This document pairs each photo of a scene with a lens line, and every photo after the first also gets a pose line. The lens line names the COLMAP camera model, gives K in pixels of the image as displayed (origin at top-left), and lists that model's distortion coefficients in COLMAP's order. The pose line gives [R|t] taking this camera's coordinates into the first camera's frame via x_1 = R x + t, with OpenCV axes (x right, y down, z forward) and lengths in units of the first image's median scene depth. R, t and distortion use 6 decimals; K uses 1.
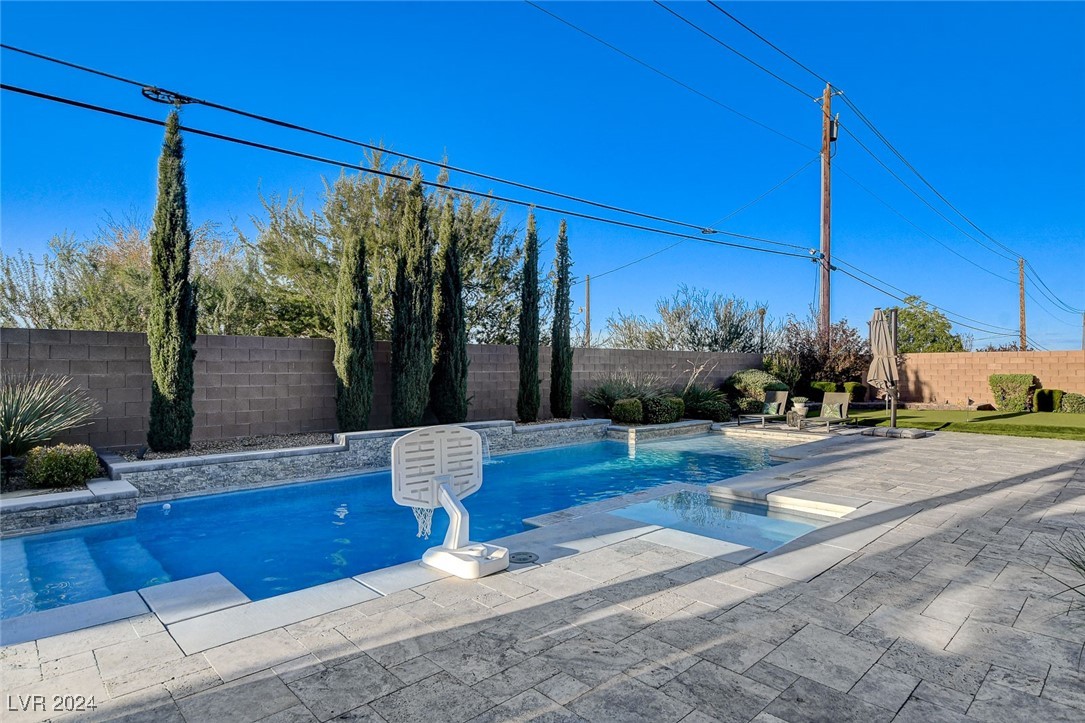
lens RADIAL K [[582.5, 0, 542.5], [0, 582.5, 361.5], [0, 0, 1]] dist [-0.001259, 0.000382]
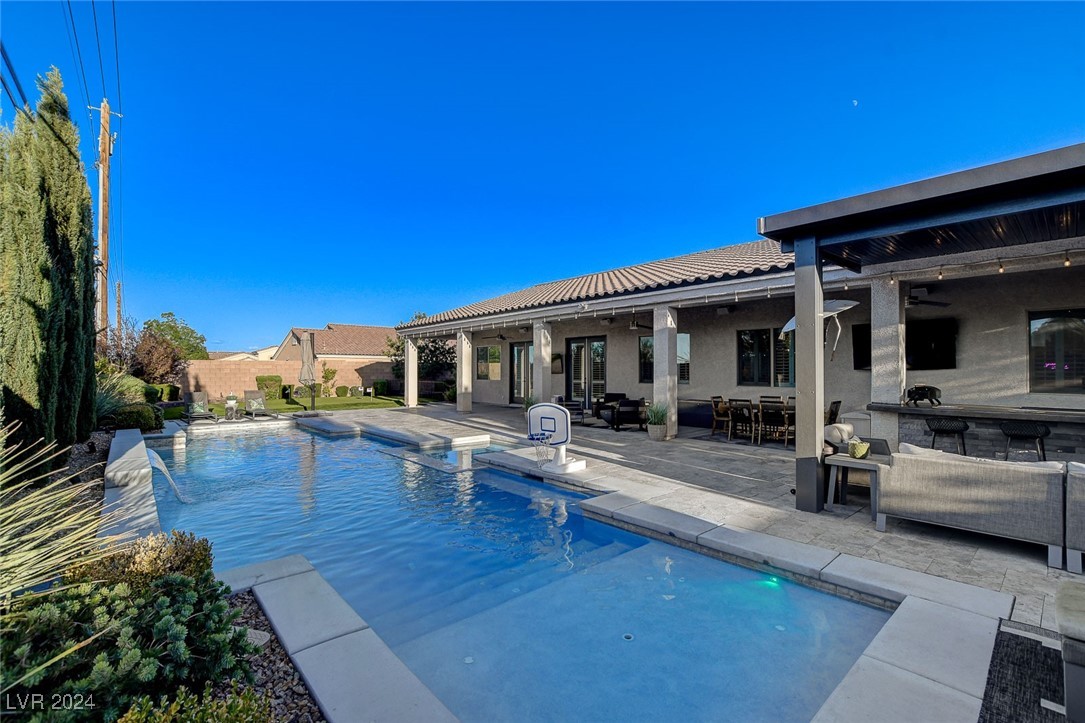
lens RADIAL K [[477.3, 0, 543.7], [0, 477.3, 367.2], [0, 0, 1]] dist [-0.014475, 0.000878]
pose [[0.035086, 0.006955, 0.999360, -0.751022], [-0.008434, 0.999942, -0.006663, 0.004137], [-0.999349, -0.008195, 0.035143, 0.431654]]
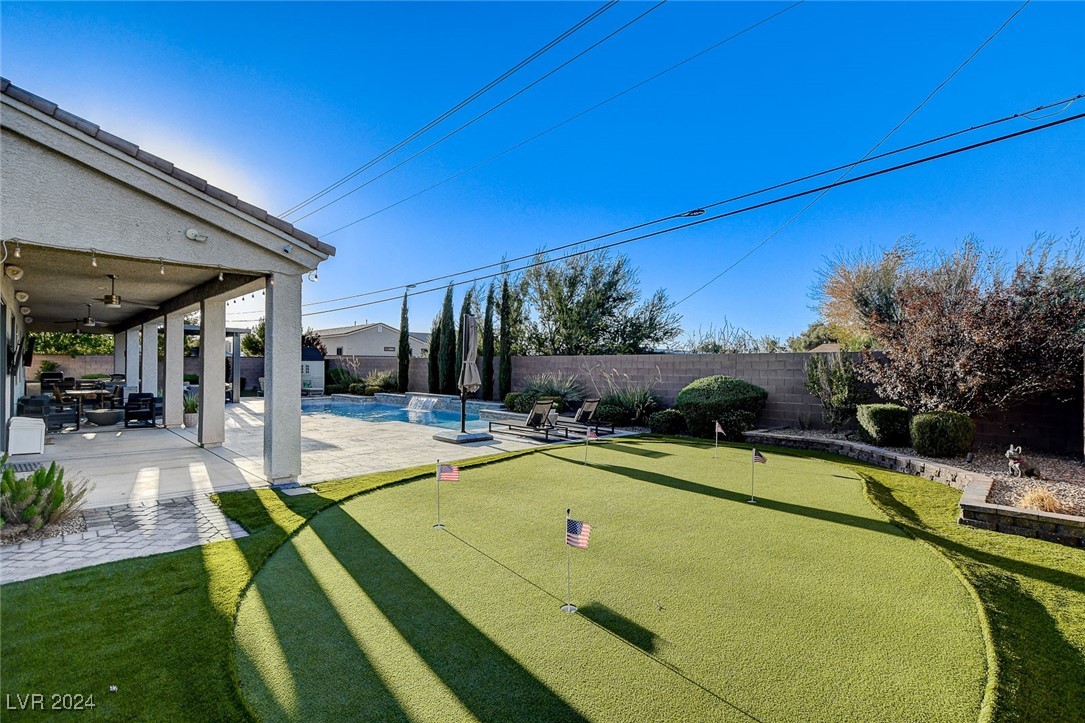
lens RADIAL K [[506.5, 0, 545.1], [0, 506.5, 367.4], [0, 0, 1]] dist [-0.015279, 0.001598]
pose [[0.023103, 0.004486, -0.999723, 1.826358], [0.004470, 0.999979, 0.004590, -0.003666], [0.999723, -0.004574, 0.023082, 1.377730]]
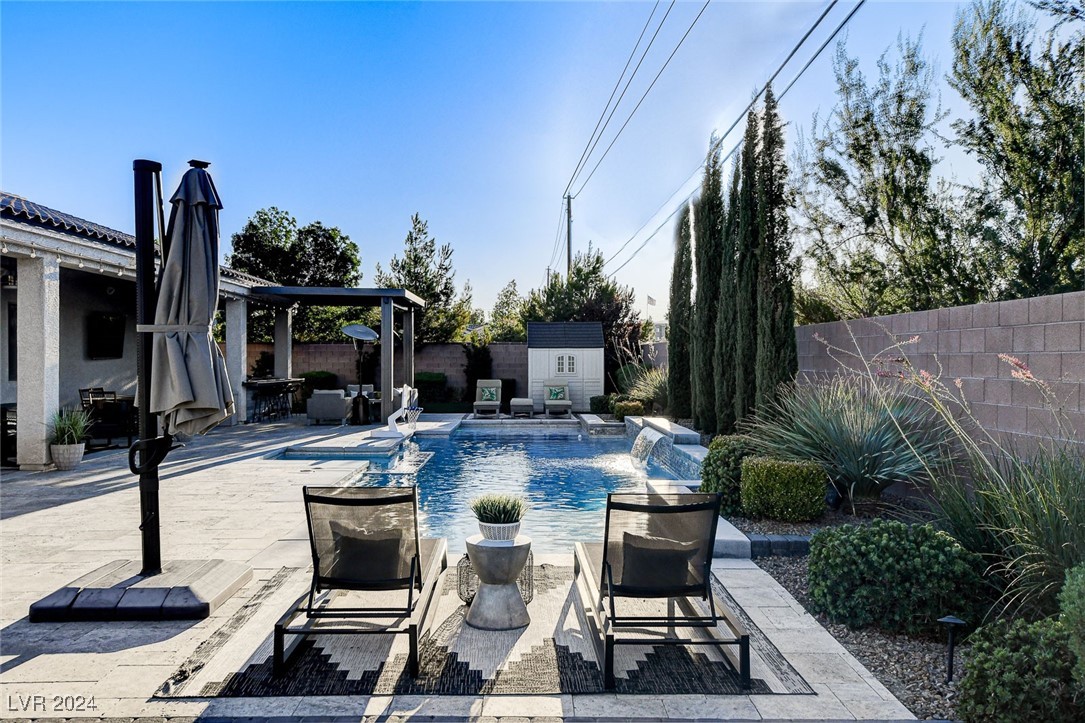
lens RADIAL K [[892.0, 0, 540.7], [0, 892.0, 365.0], [0, 0, 1]] dist [0.007270, 0.012528]
pose [[-0.680401, 0.003614, -0.732831, 0.974976], [0.004546, 0.999989, 0.000710, 0.012430], [0.732826, -0.002848, -0.680410, 1.774257]]
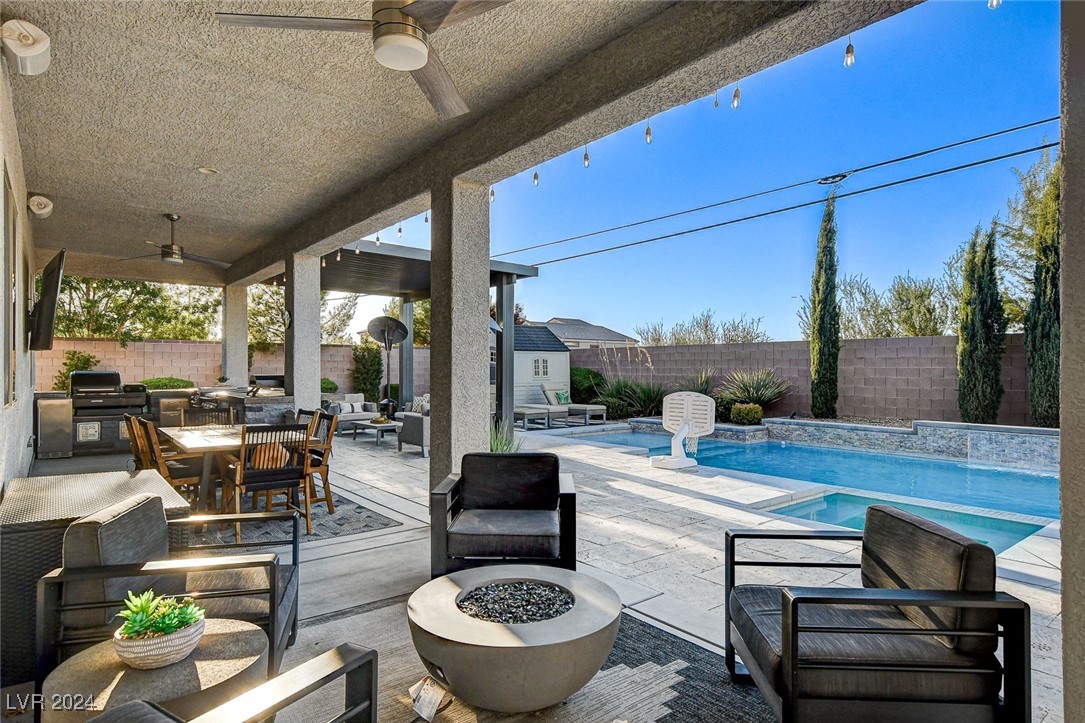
lens RADIAL K [[601.3, 0, 541.5], [0, 601.3, 367.9], [0, 0, 1]] dist [0.002251, 0.001588]
pose [[-0.085275, -0.002340, -0.996355, 0.759696], [0.007229, 0.999969, -0.002967, 0.017849], [0.996331, -0.007456, -0.085255, 0.318523]]
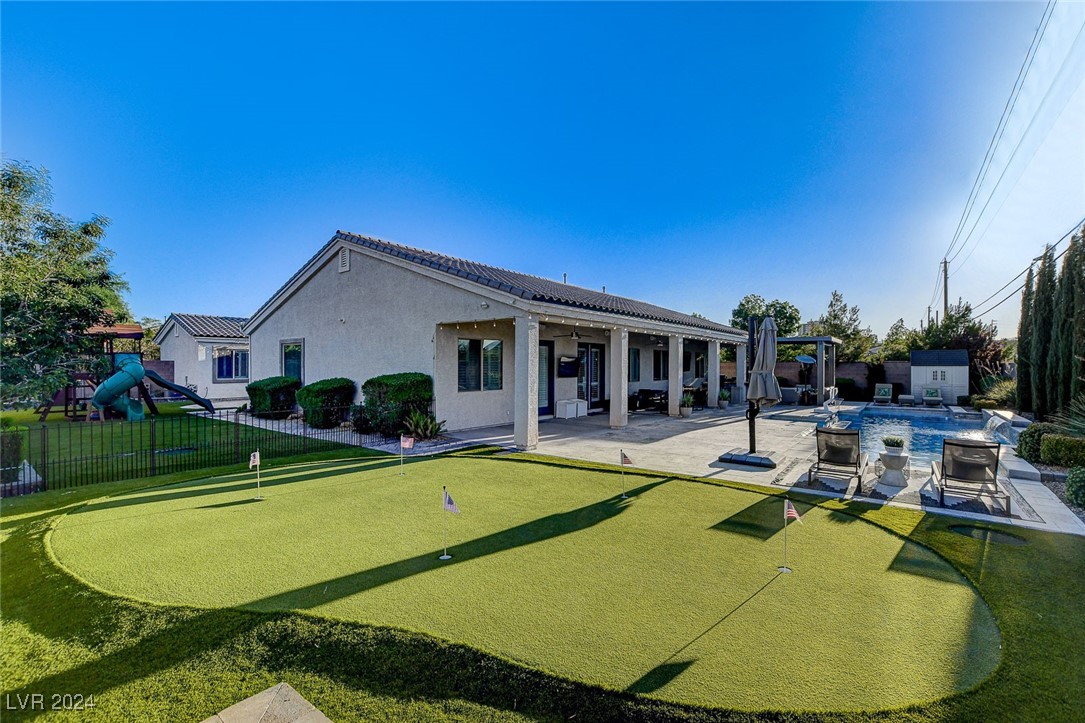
lens RADIAL K [[477.3, 0, 543.7], [0, 477.3, 367.2], [0, 0, 1]] dist [-0.014475, 0.000878]
pose [[-0.989302, -0.002291, -0.145862, 1.248716], [-0.001840, 0.999993, -0.003228, -0.015589], [0.145868, -0.002925, -0.989300, 2.043097]]
